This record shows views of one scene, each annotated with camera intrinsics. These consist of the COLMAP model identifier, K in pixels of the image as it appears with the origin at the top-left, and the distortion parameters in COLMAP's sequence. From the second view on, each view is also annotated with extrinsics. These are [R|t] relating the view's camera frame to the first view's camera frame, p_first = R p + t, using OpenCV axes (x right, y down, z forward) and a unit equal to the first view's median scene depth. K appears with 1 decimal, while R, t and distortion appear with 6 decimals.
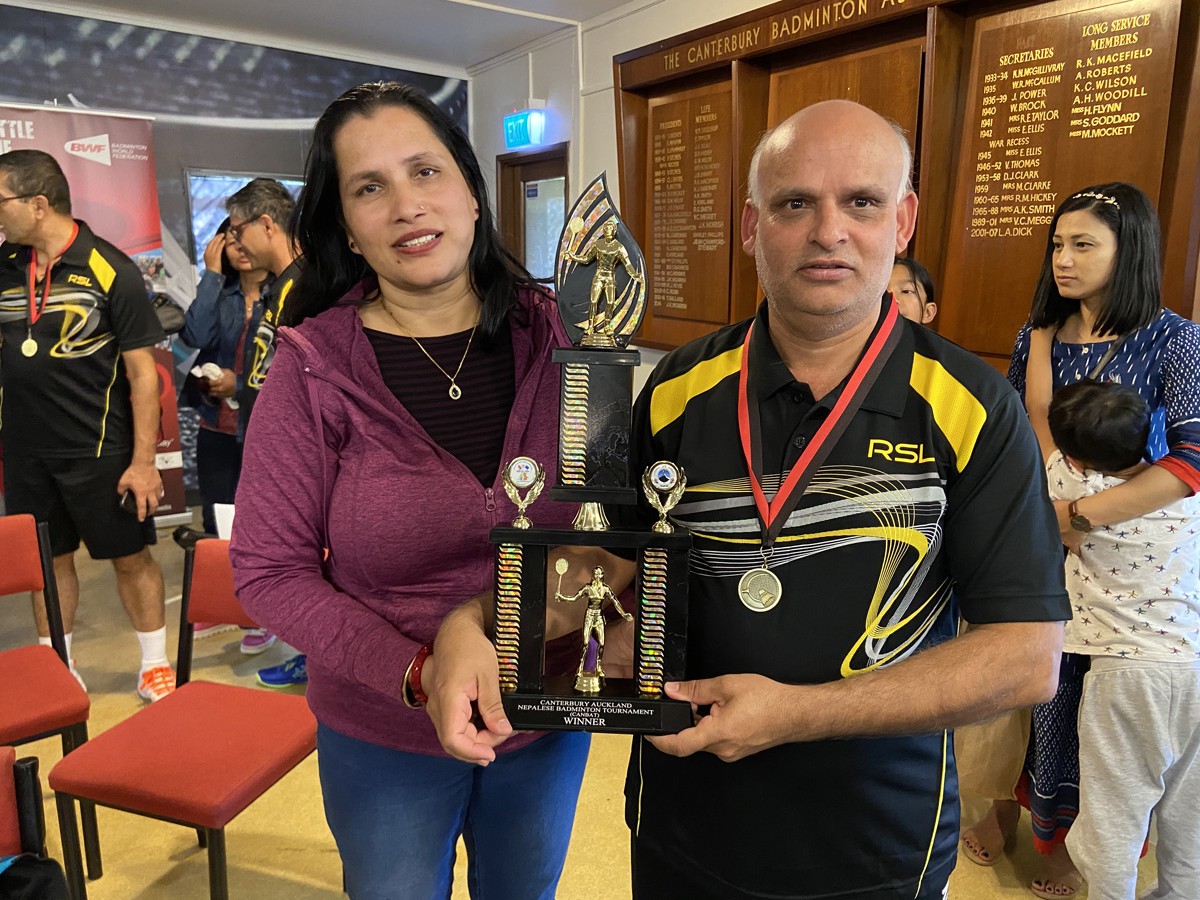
lens RADIAL K [[909.7, 0, 597.9], [0, 909.7, 441.2], [0, 0, 1]] dist [0.139332, -0.191487]
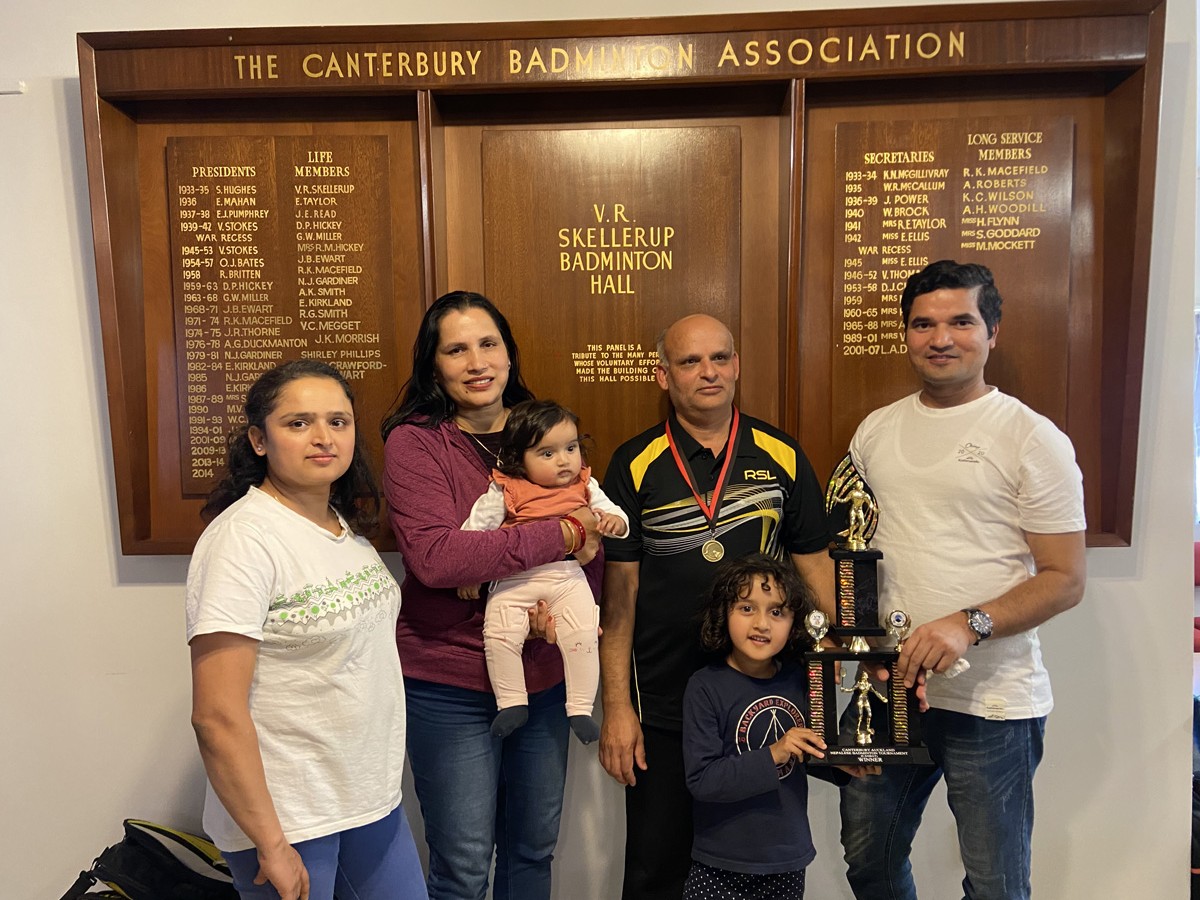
lens RADIAL K [[902.1, 0, 595.8], [0, 902.1, 436.6], [0, 0, 1]] dist [0.136439, -0.183589]
pose [[0.540954, -0.045861, 0.839801, -0.449641], [0.192069, 0.978863, -0.070266, -0.142460], [-0.818828, 0.199311, 0.538328, 0.809007]]
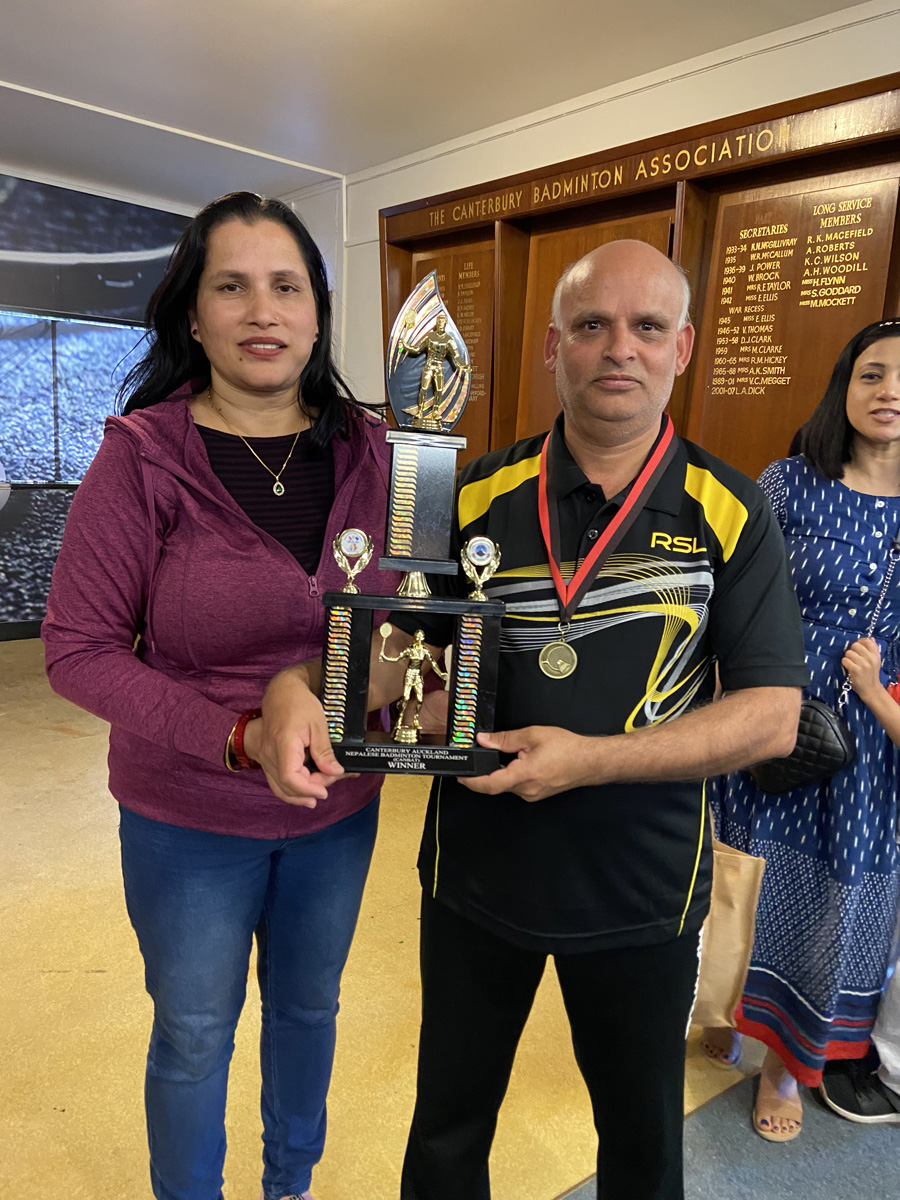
lens RADIAL K [[903.4, 0, 450.0], [0, 903.4, 600.0], [0, 0, 1]] dist [0.136065, -0.183840]
pose [[0.992272, 0.016530, 0.122975, -0.038061], [-0.016043, 0.999859, -0.004949, 0.036606], [-0.123039, 0.002938, 0.992397, -0.043074]]
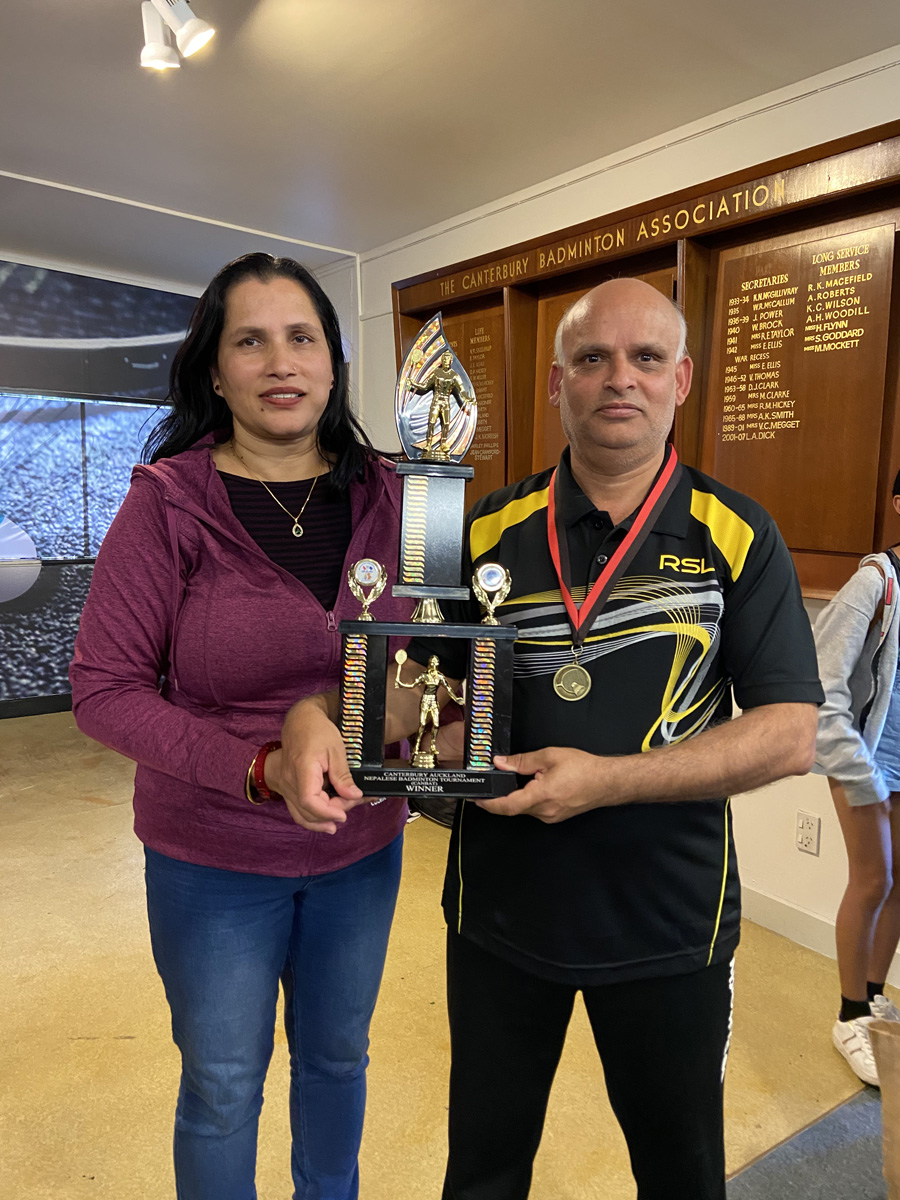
lens RADIAL K [[906.4, 0, 446.4], [0, 906.4, 602.9], [0, 0, 1]] dist [0.117476, -0.148804]
pose [[0.995711, -0.007810, 0.092189, -0.033583], [0.014885, 0.996973, -0.076307, 0.056828], [-0.091314, 0.077352, 0.992813, -0.052717]]
